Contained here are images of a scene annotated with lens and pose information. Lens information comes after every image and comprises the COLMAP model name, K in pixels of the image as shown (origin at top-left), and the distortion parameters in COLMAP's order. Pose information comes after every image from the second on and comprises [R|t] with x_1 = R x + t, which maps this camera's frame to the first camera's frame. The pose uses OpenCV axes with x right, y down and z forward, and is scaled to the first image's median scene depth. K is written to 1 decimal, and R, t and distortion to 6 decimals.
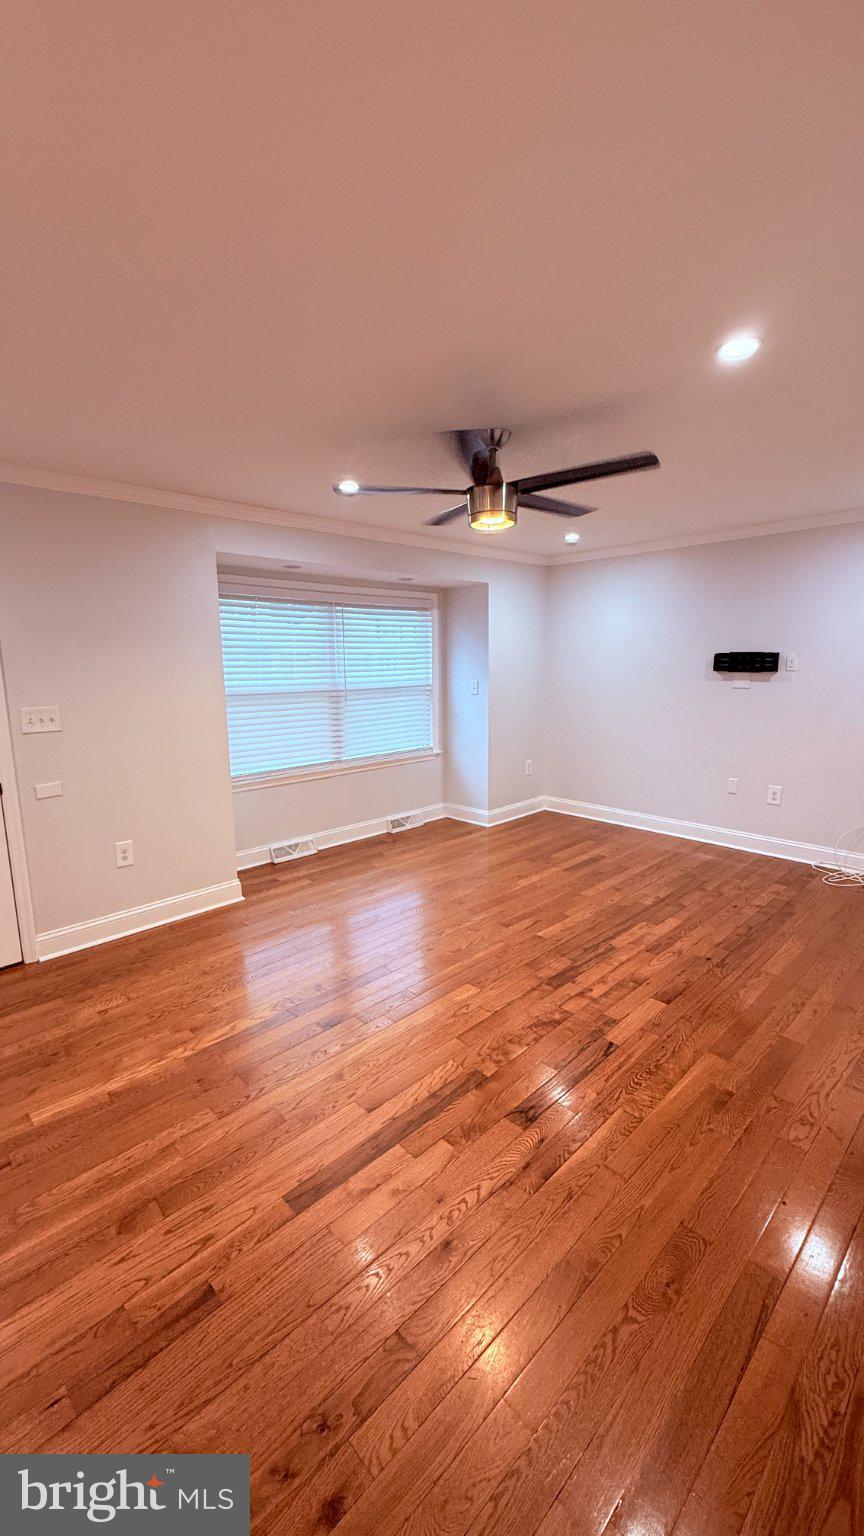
lens RADIAL K [[608.4, 0, 431.3], [0, 608.4, 762.6], [0, 0, 1]] dist [0.001156, 0.000052]
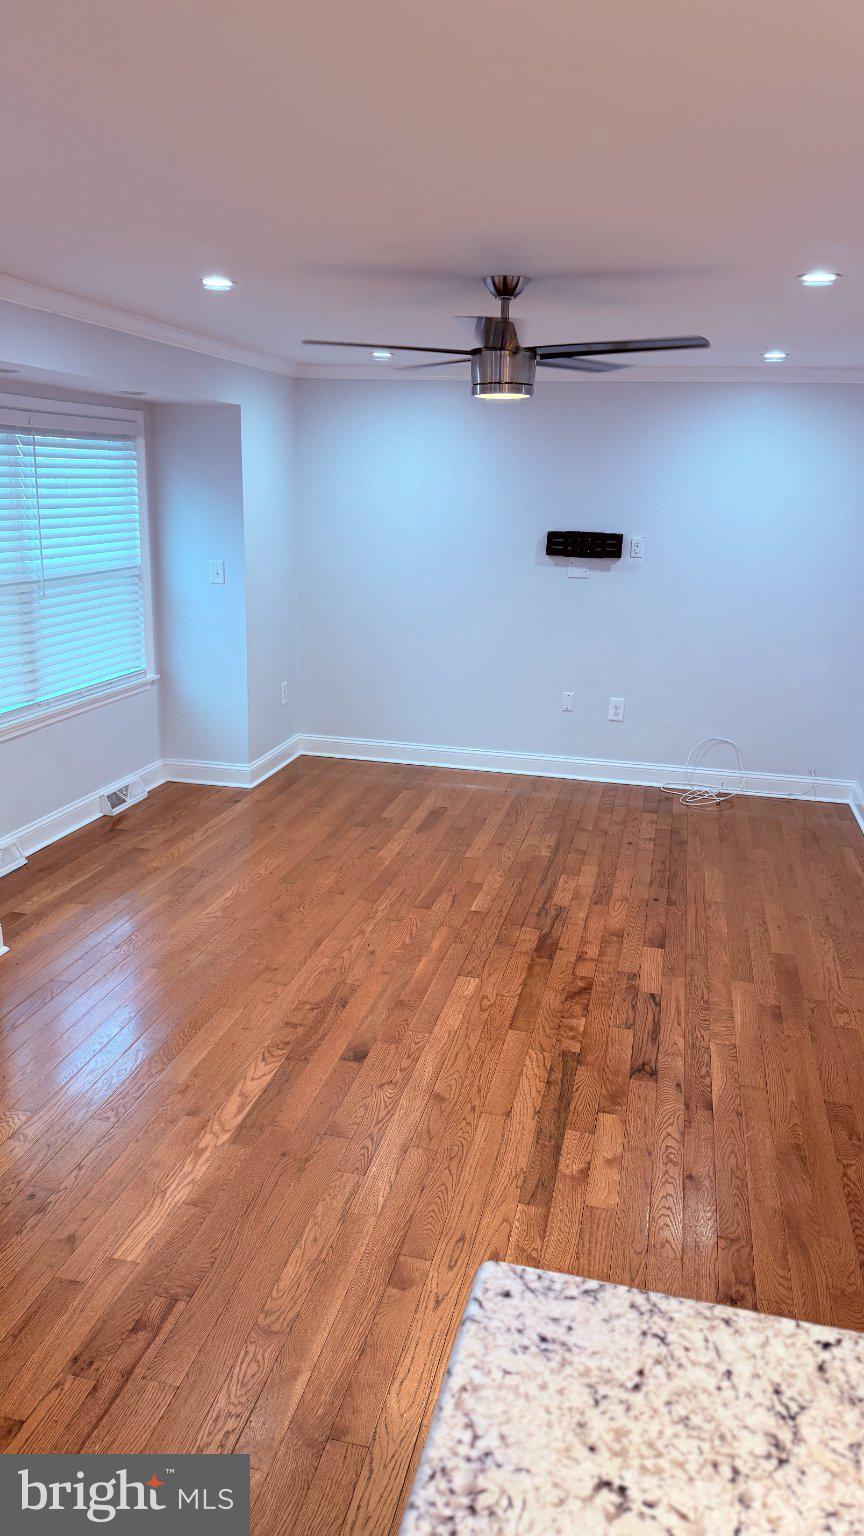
lens RADIAL K [[1068.4, 0, 432.0], [0, 1068.4, 768.0], [0, 0, 1]] dist [0.170512, -0.282435]
pose [[0.837011, -0.102882, 0.537427, -0.509935], [0.050442, 0.992491, 0.111436, -0.049215], [-0.544856, -0.066165, 0.835915, -0.104582]]
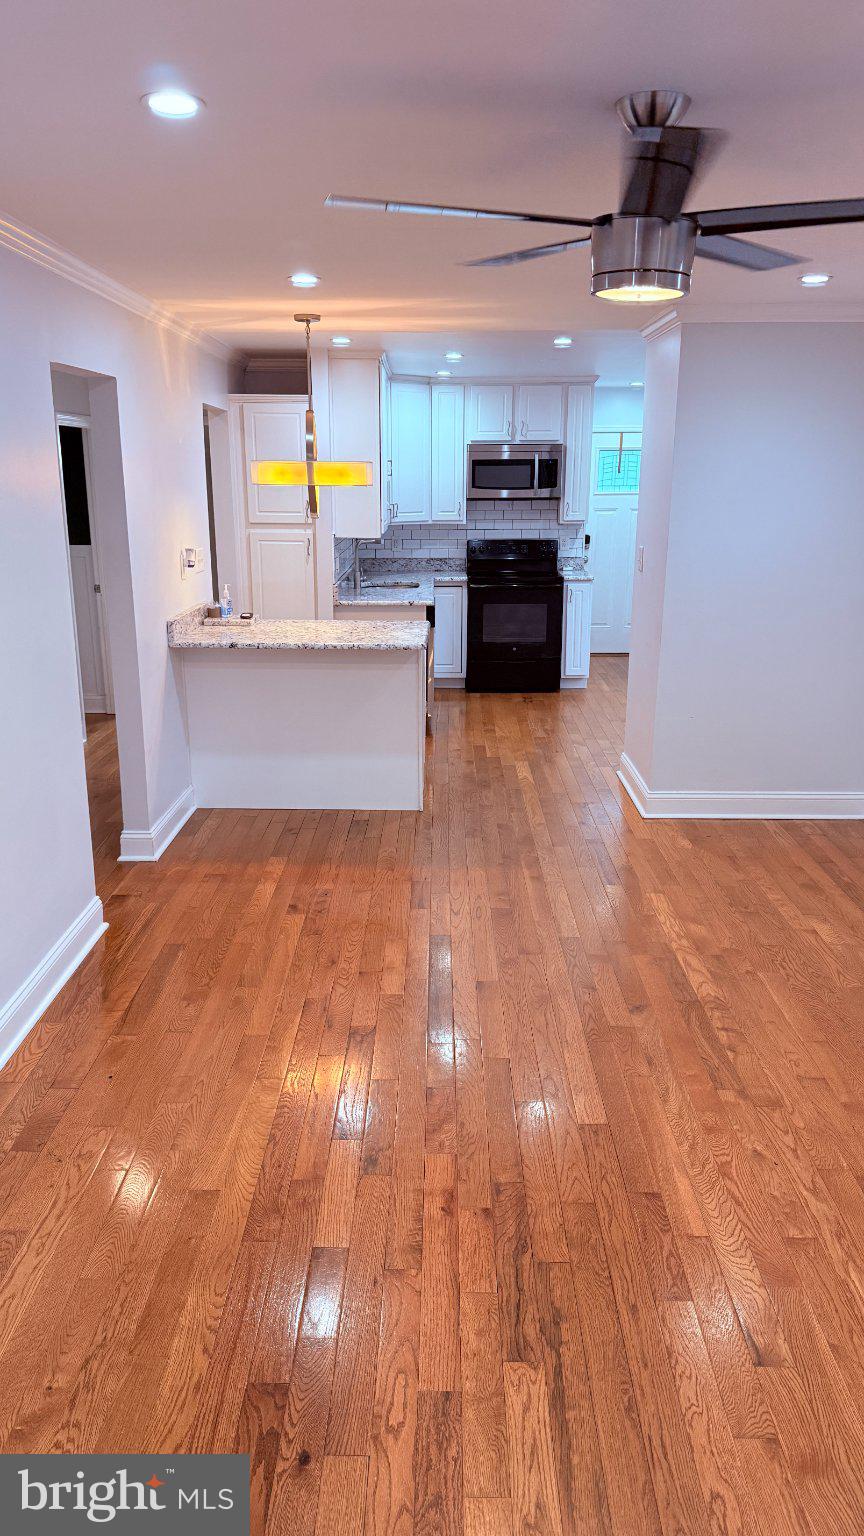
lens RADIAL K [[1068.4, 0, 432.0], [0, 1068.4, 768.0], [0, 0, 1]] dist [0.170512, -0.282435]
pose [[-0.695944, 0.203408, -0.688685, 0.595758], [-0.110045, 0.917505, 0.382196, -0.235107], [0.709614, 0.341774, -0.616148, 1.022136]]
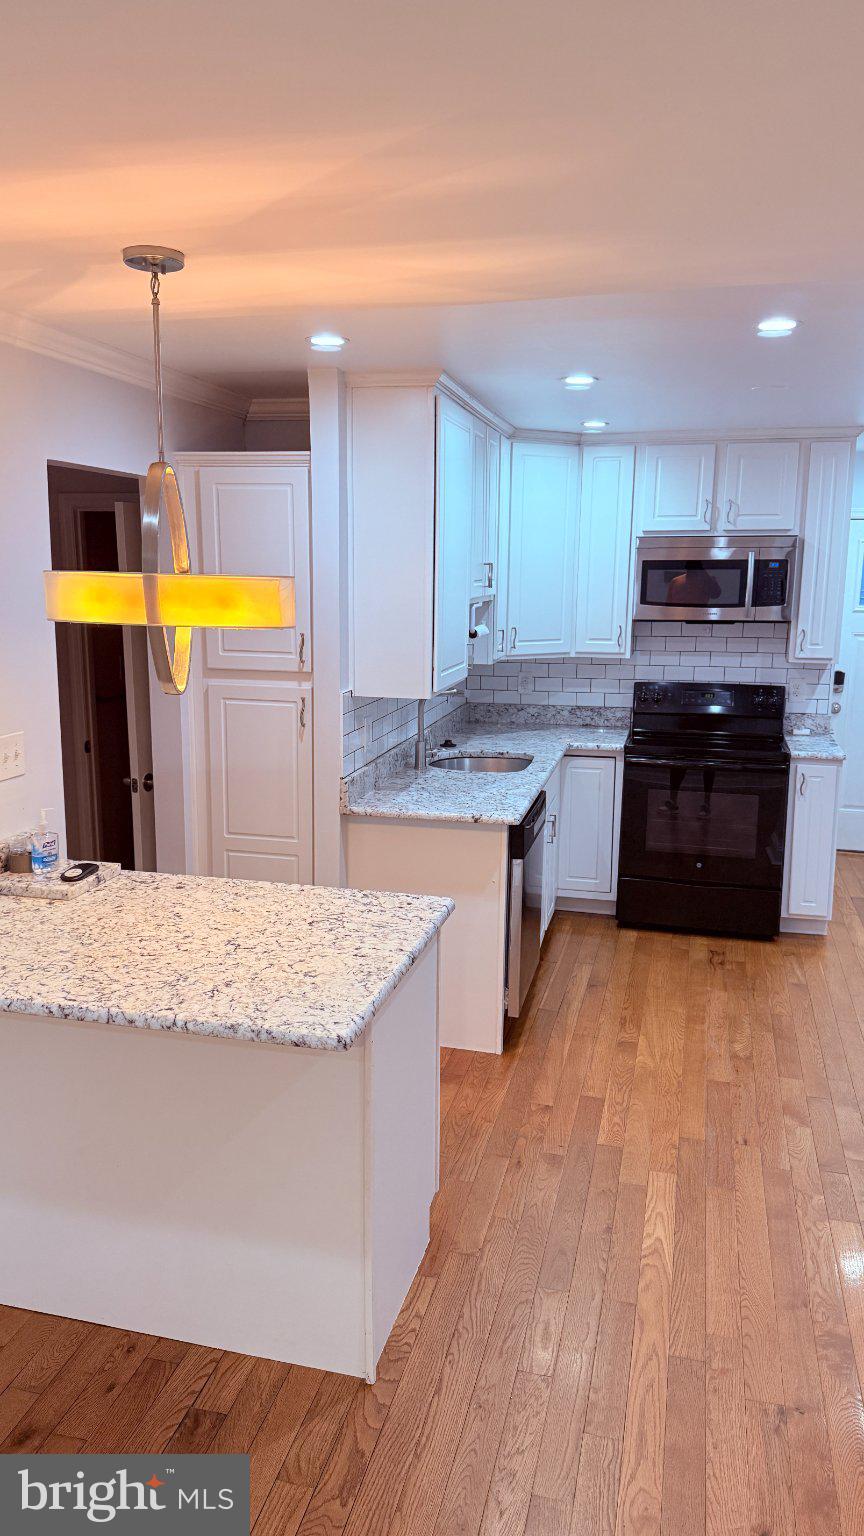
lens RADIAL K [[1068.4, 0, 432.0], [0, 1068.4, 768.0], [0, 0, 1]] dist [0.170512, -0.282435]
pose [[-0.841673, 0.108395, -0.528997, -0.112352], [-0.086692, 0.939814, 0.330506, -0.162652], [0.532984, 0.324037, -0.781619, 0.534300]]
